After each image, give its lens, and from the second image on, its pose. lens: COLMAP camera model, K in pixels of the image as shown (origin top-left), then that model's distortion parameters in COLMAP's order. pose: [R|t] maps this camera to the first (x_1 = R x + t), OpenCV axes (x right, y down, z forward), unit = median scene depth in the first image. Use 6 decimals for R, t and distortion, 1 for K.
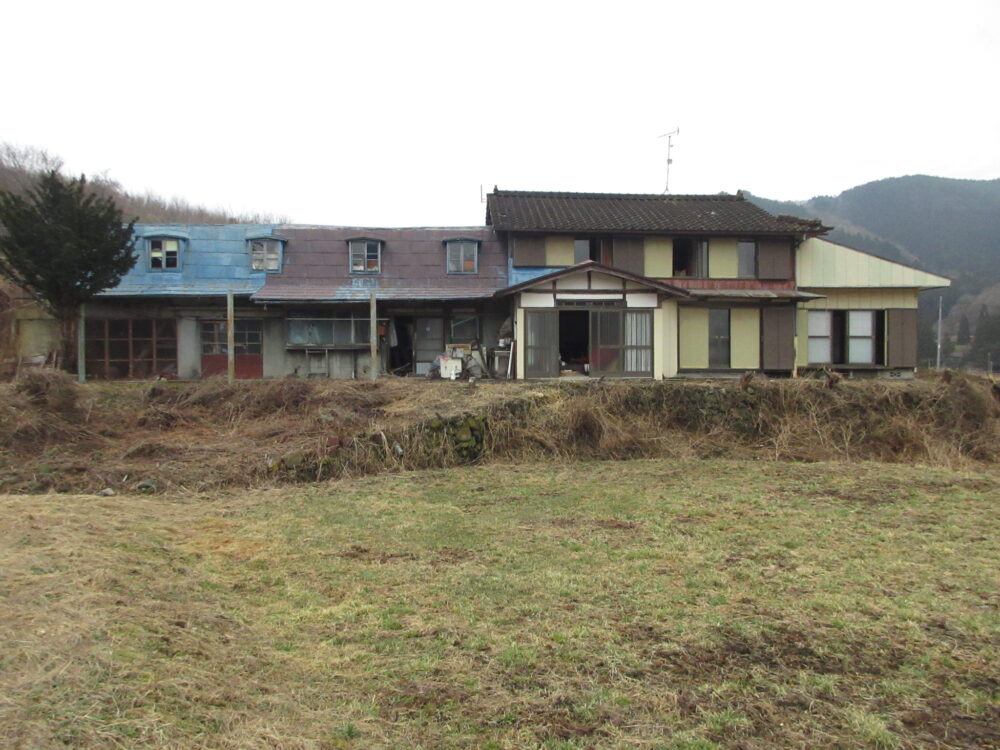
lens RADIAL K [[773.3, 0, 500.0], [0, 773.3, 375.0], [0, 0, 1]] dist [-0.016726, -0.000960]
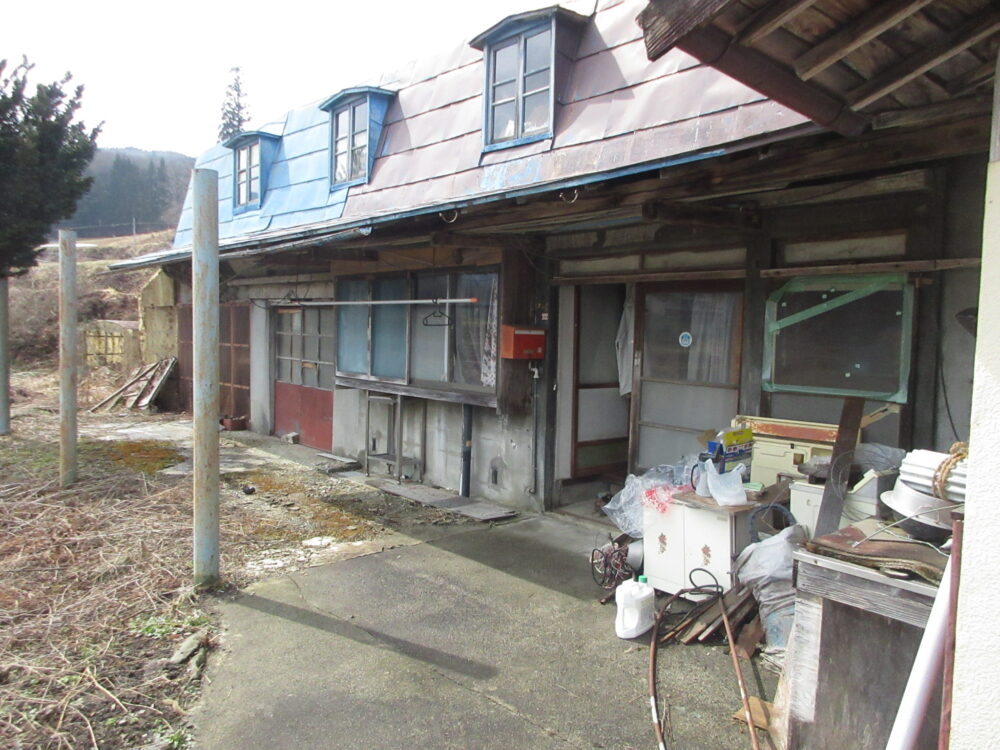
lens RADIAL K [[766.6, 0, 500.0], [0, 766.6, 375.0], [0, 0, 1]] dist [0.012050, 0.001747]
pose [[0.591108, 0.060635, -0.804310, 0.062545], [-0.034915, 0.998159, 0.049589, -0.056251], [0.805836, -0.001230, 0.592137, 0.798789]]
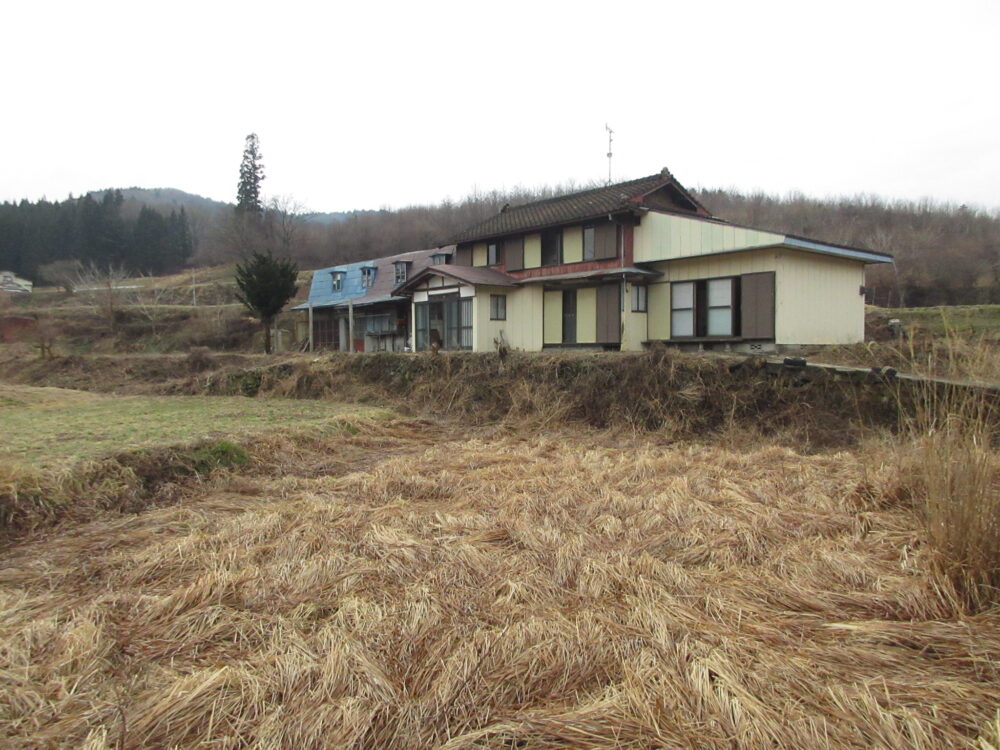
lens RADIAL K [[766.6, 0, 500.0], [0, 766.6, 375.0], [0, 0, 1]] dist [0.012050, 0.001747]
pose [[0.594691, 0.019037, -0.803729, 1.130611], [-0.003993, 0.999777, 0.020726, 0.015439], [0.803944, -0.009117, 0.594635, 0.249867]]
